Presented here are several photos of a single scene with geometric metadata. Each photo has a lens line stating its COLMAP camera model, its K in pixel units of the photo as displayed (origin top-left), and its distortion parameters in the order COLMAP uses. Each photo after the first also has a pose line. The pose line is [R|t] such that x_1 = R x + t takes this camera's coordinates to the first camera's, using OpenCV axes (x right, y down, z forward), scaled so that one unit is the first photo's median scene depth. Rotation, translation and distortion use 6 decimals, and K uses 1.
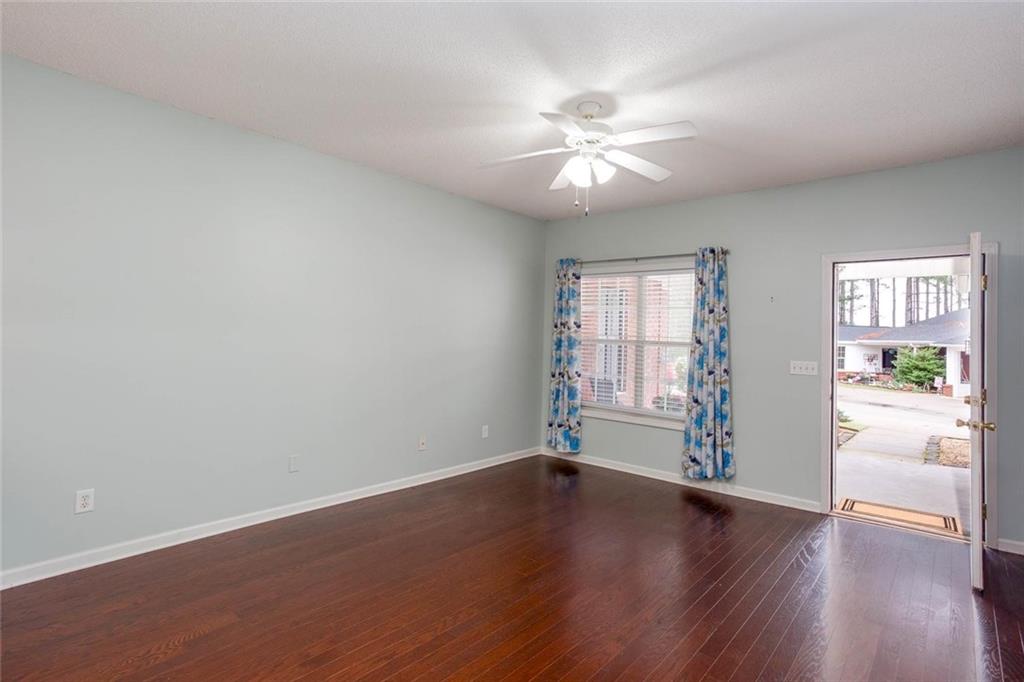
lens RADIAL K [[503.2, 0, 528.6], [0, 503.2, 320.0], [0, 0, 1]] dist [-0.000862, 0.004280]
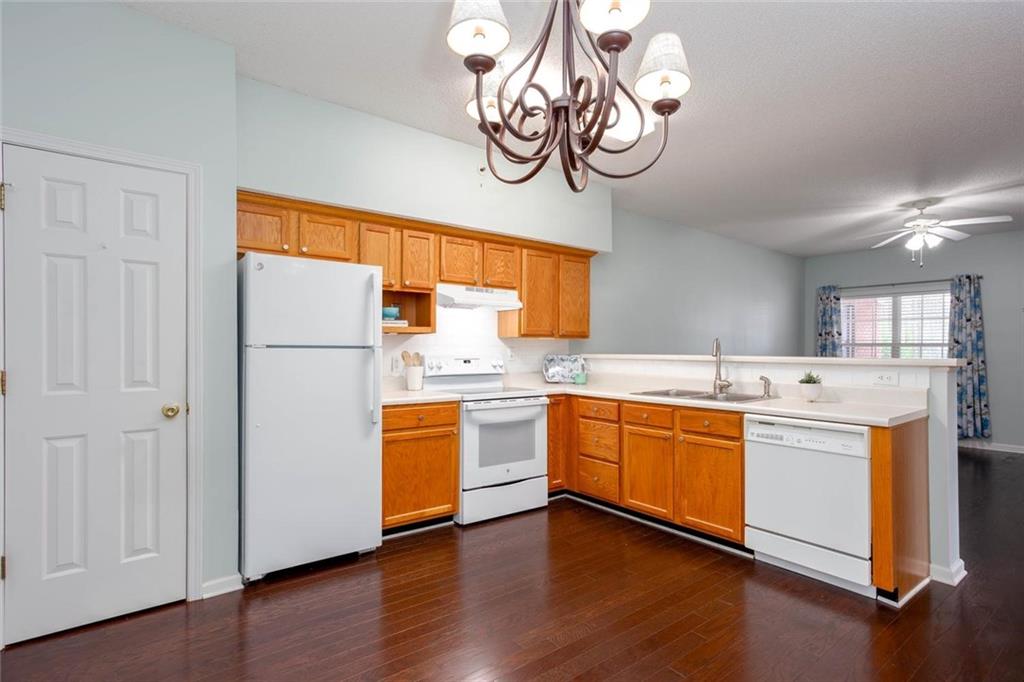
lens RADIAL K [[503.2, 0, 515.6], [0, 503.2, 346.9], [0, 0, 1]] dist [-0.000862, 0.004280]
pose [[0.977029, -0.023185, -0.211841, -0.576744], [0.026544, 0.999563, 0.013027, 0.005761], [0.211446, -0.018351, 0.977217, -0.648931]]
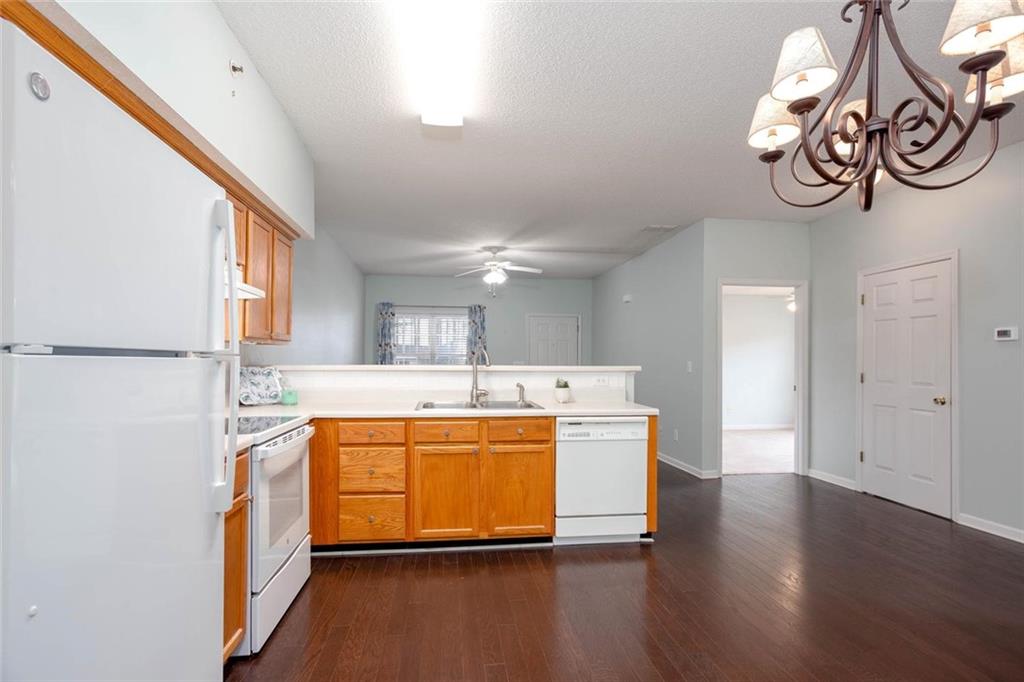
lens RADIAL K [[503.2, 0, 500.8], [0, 503.2, 355.0], [0, 0, 1]] dist [-0.000862, 0.004280]
pose [[0.688429, -0.015146, 0.725146, -0.989592], [-0.004196, 0.999682, 0.024864, 0.000942], [-0.725292, -0.020160, 0.688146, -0.401248]]
